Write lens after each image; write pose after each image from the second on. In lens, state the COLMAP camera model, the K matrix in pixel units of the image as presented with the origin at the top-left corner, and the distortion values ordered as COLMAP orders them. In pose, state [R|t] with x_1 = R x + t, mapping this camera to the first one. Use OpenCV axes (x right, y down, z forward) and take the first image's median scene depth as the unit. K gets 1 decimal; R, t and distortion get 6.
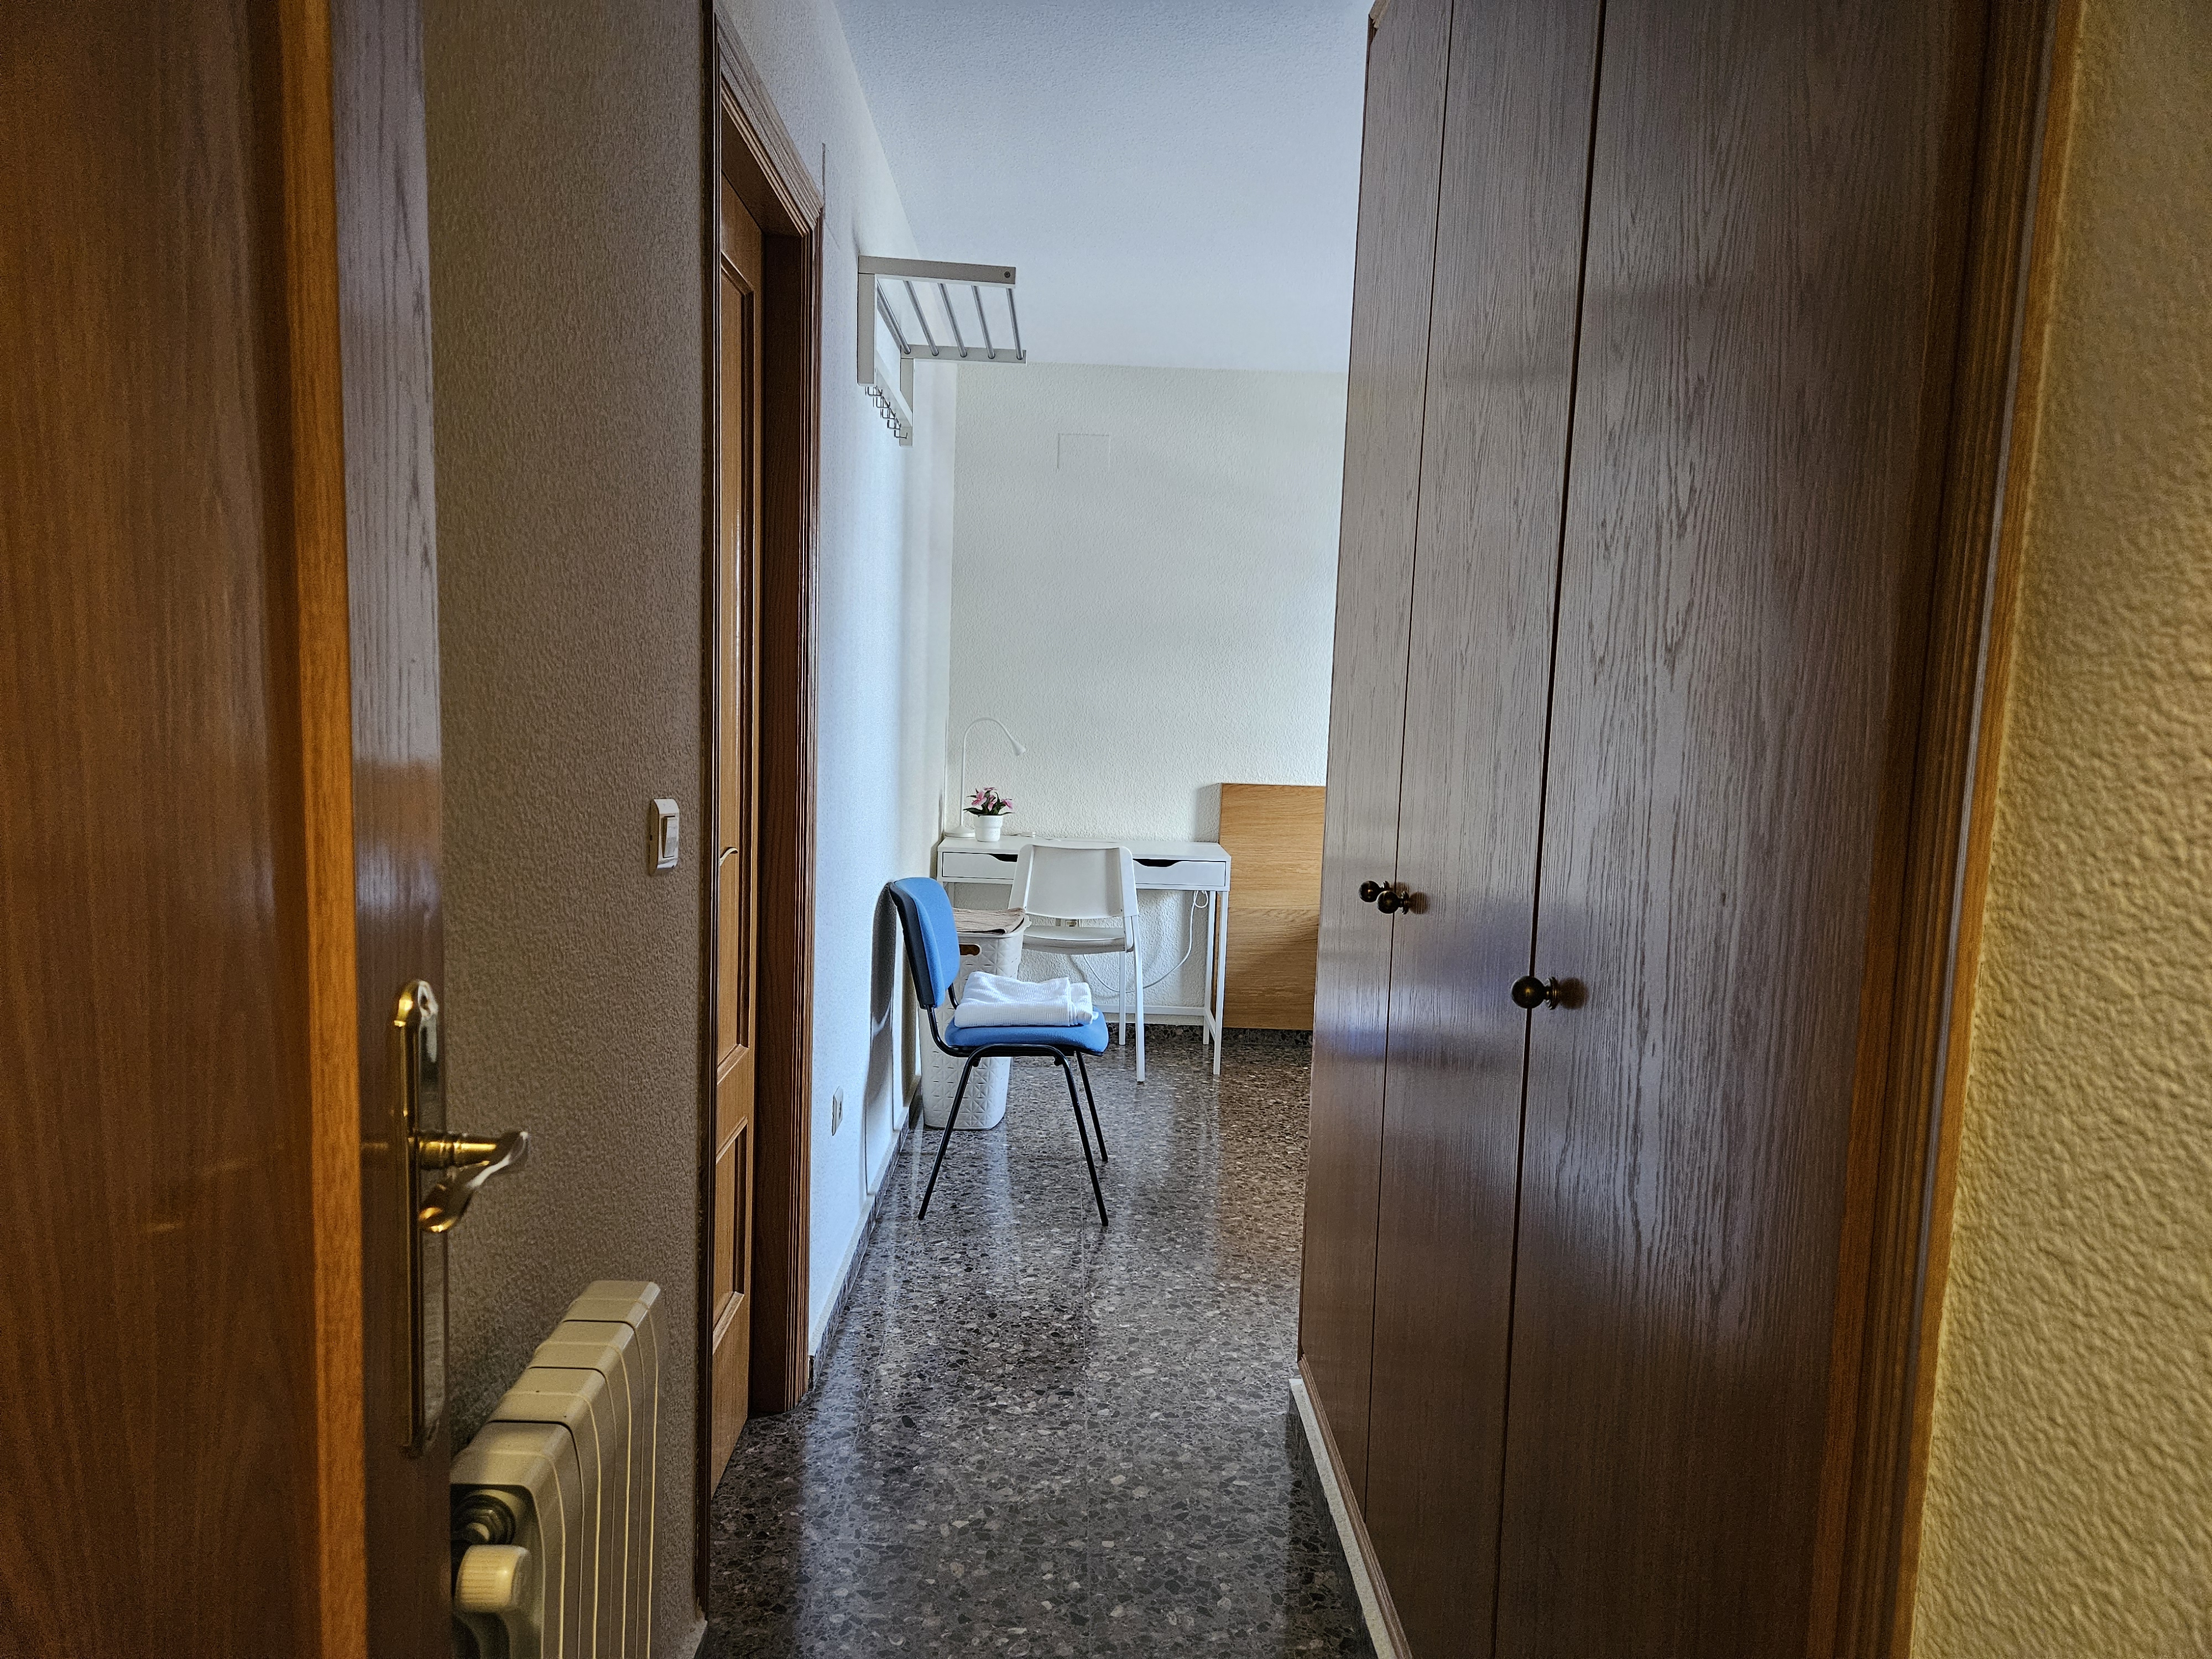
lens RADIAL K [[1483.0, 0, 1106.9], [0, 1483.0, 831.9], [0, 0, 1]] dist [0.049728, -0.008835]
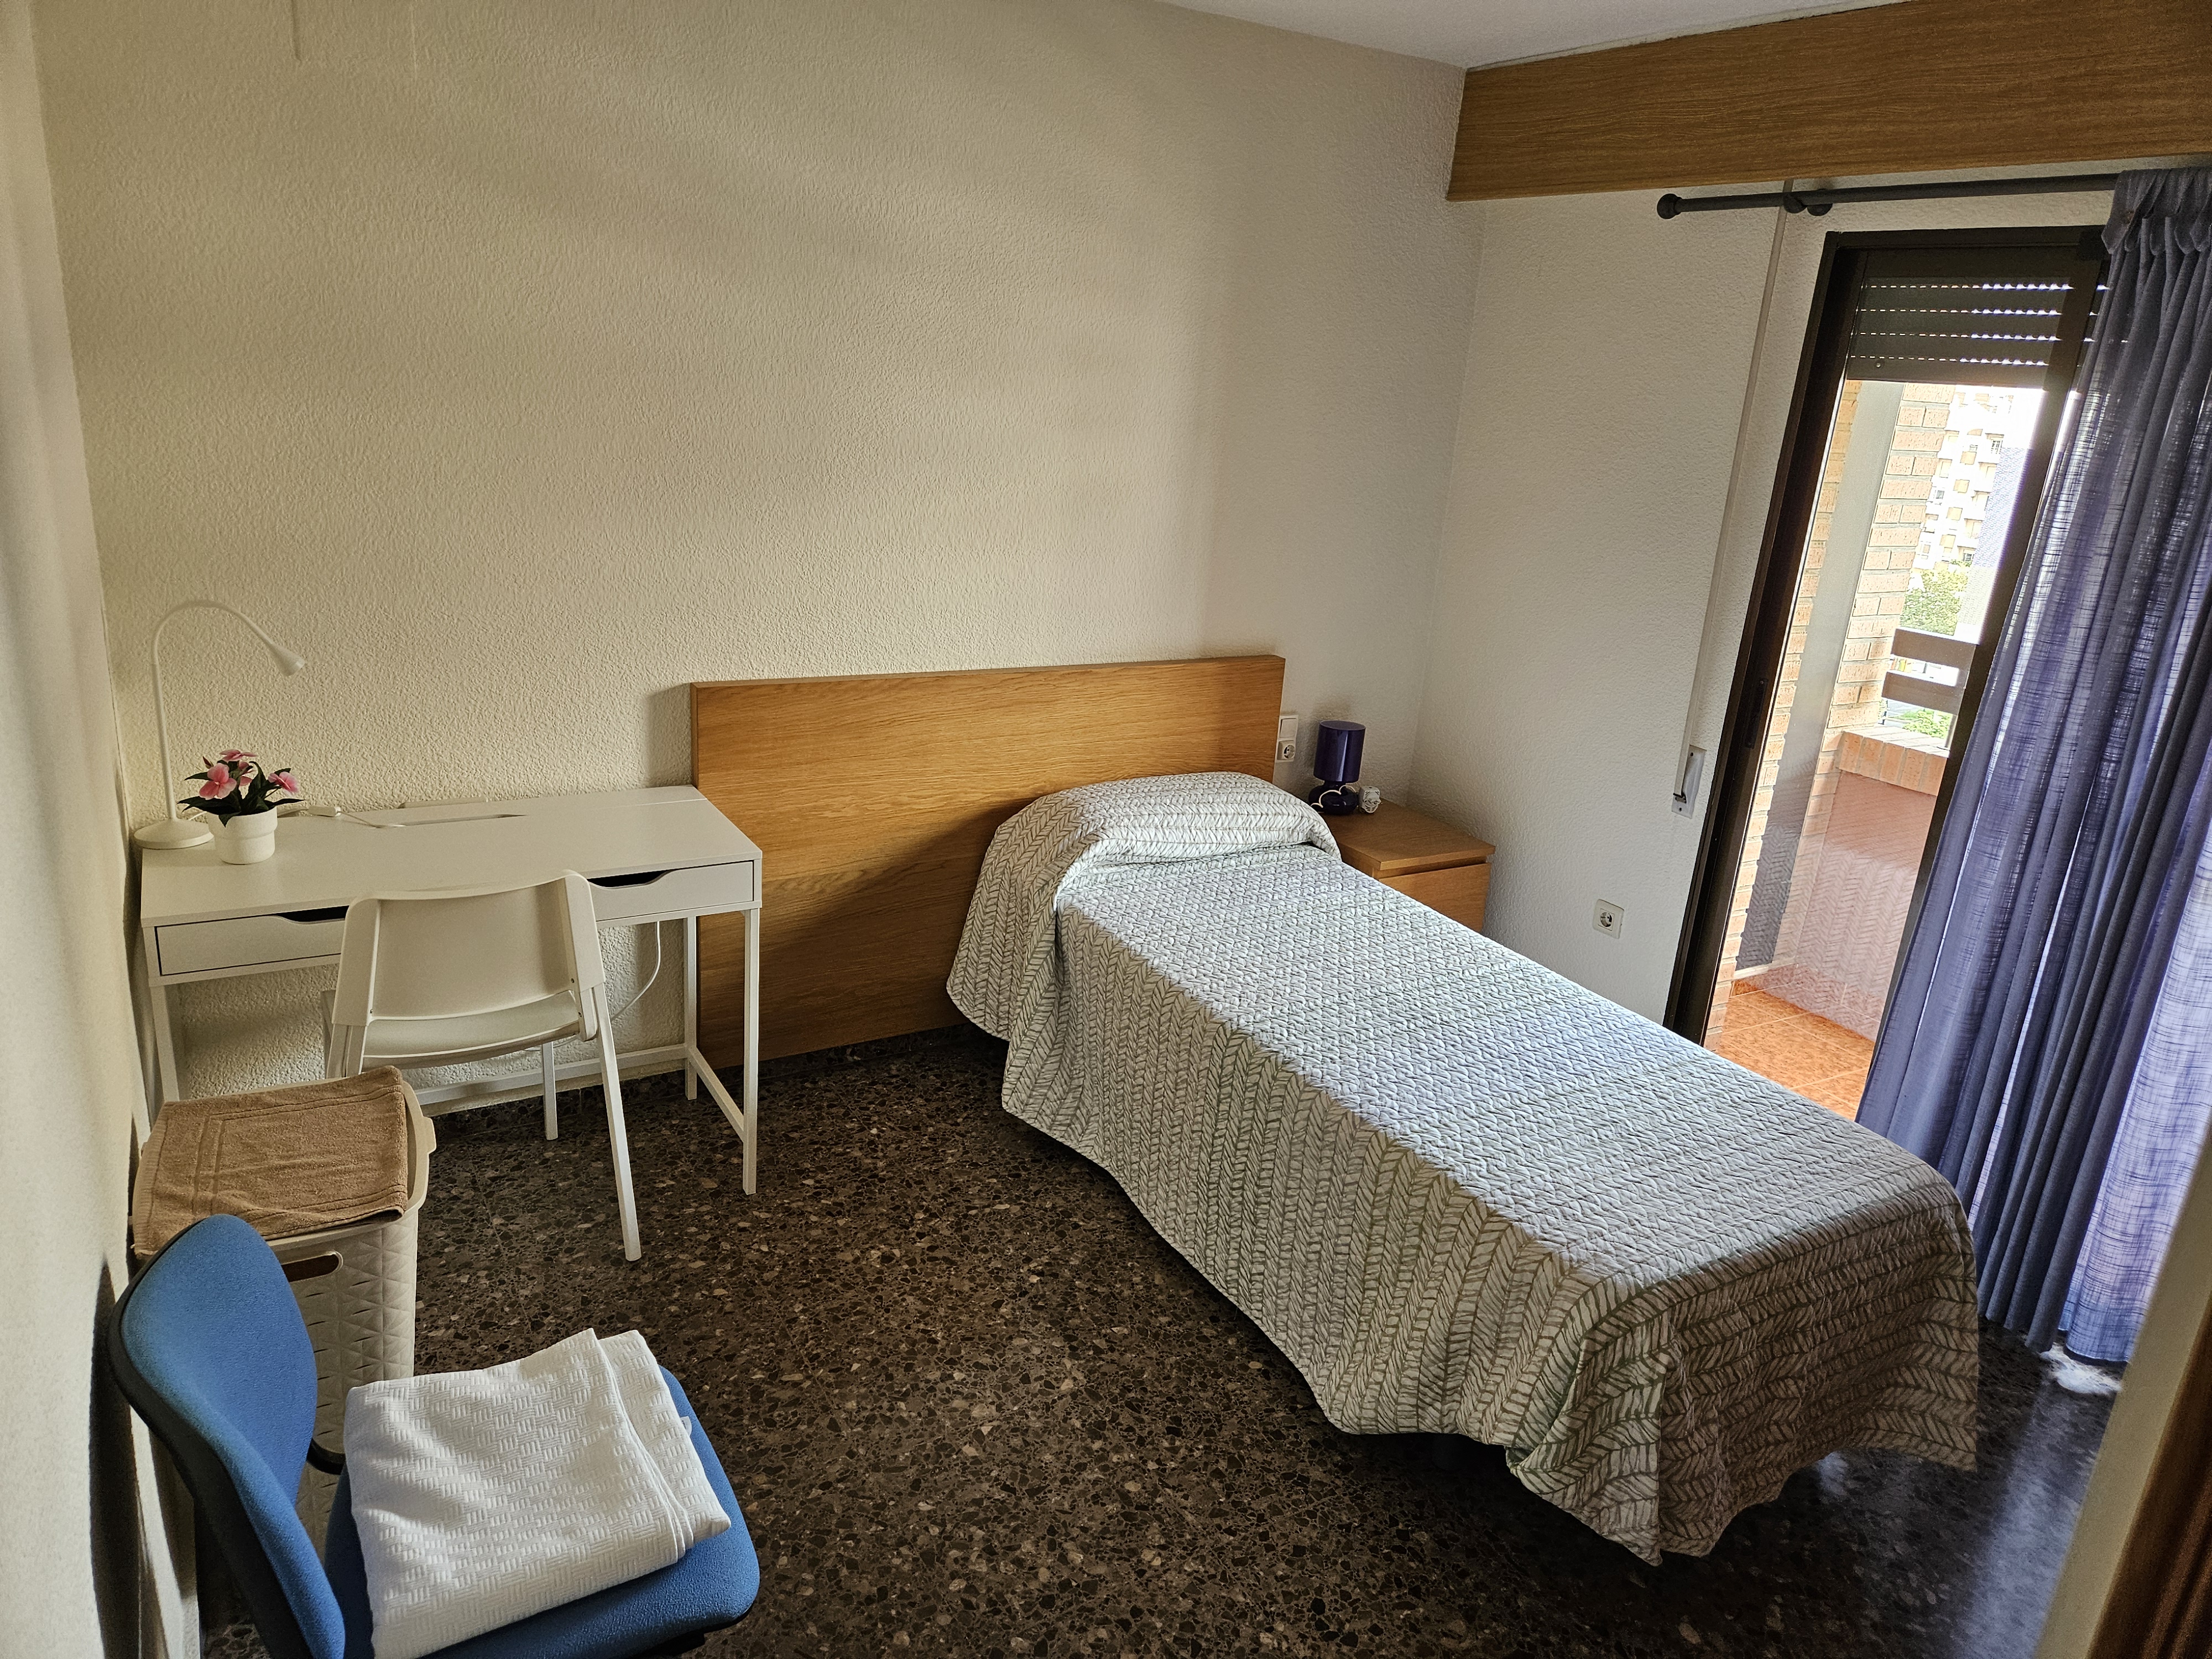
lens RADIAL K [[1483.0, 0, 1102.4], [0, 1483.0, 825.9], [0, 0, 1]] dist [0.049728, -0.008835]
pose [[0.874069, -0.124286, 0.469635, -0.065752], [0.008873, 0.970643, 0.240359, -0.123180], [-0.485721, -0.205923, 0.849512, 0.433920]]
